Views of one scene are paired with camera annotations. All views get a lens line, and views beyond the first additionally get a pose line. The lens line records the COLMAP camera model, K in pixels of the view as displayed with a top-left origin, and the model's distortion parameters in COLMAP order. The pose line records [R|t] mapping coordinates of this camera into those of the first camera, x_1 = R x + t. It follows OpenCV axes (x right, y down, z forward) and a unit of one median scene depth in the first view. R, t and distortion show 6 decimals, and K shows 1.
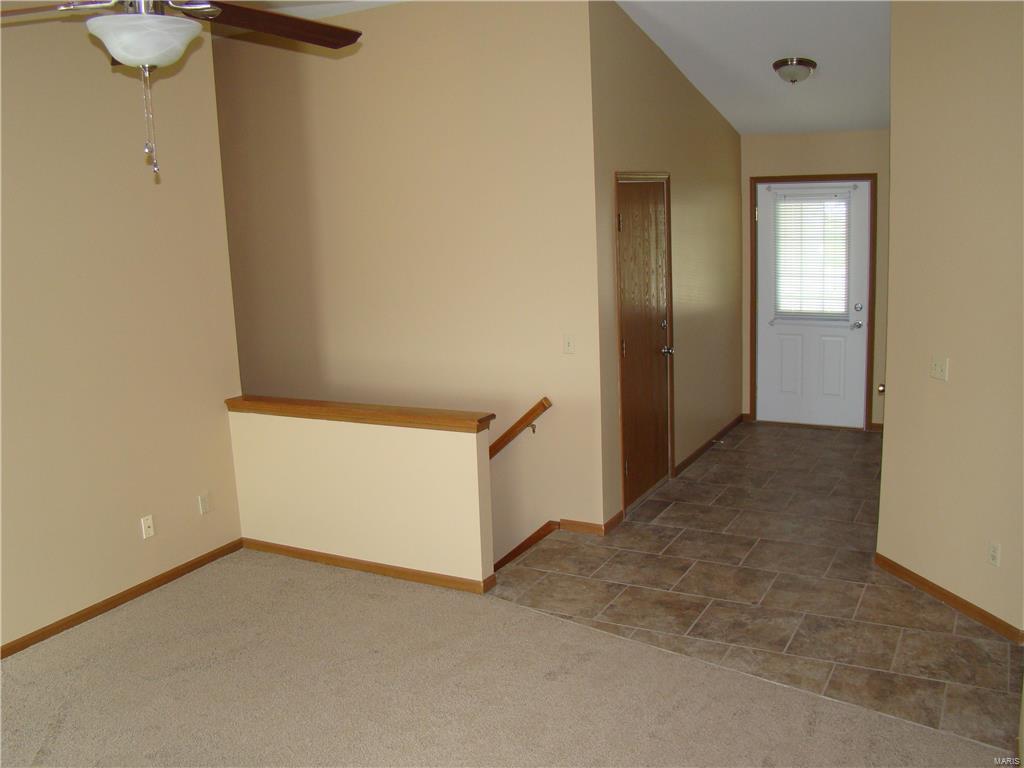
lens RADIAL K [[943.8, 0, 513.9], [0, 943.8, 381.5], [0, 0, 1]] dist [-0.124517, 0.000000]
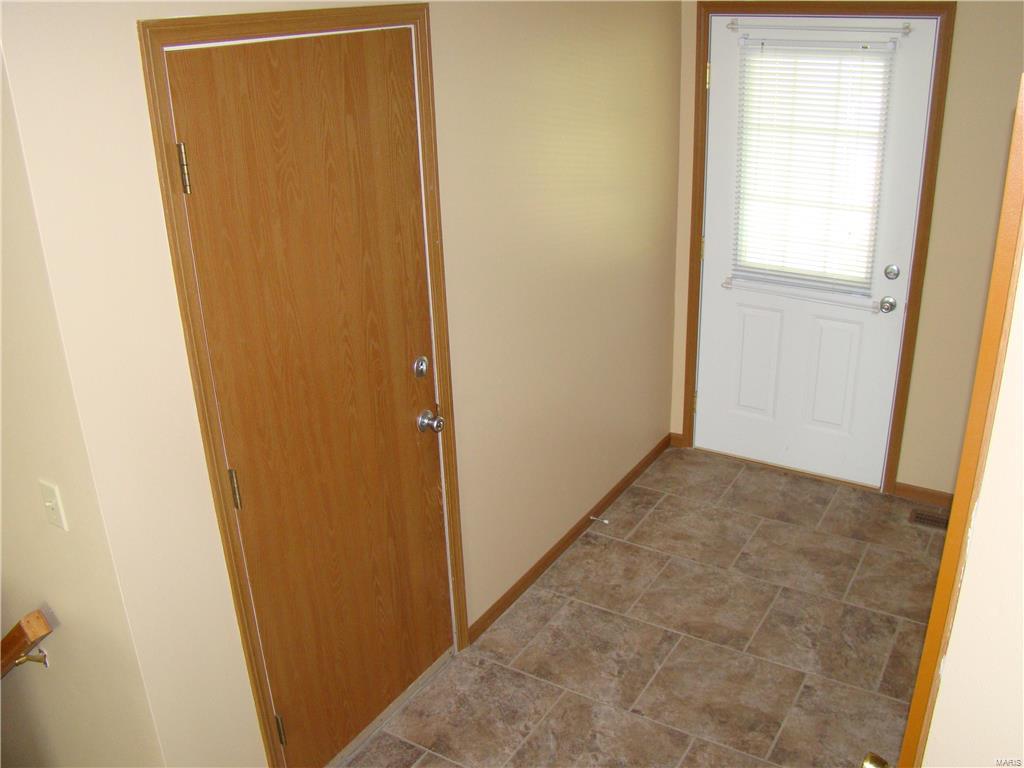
lens RADIAL K [[943.8, 0, 514.4], [0, 943.8, 385.7], [0, 0, 1]] dist [-0.124517, 0.000000]
pose [[0.998954, 0.032784, -0.031862, 0.206330], [-0.025944, 0.980393, 0.195339, -0.128318], [0.037642, -0.194308, 0.980218, 0.546054]]
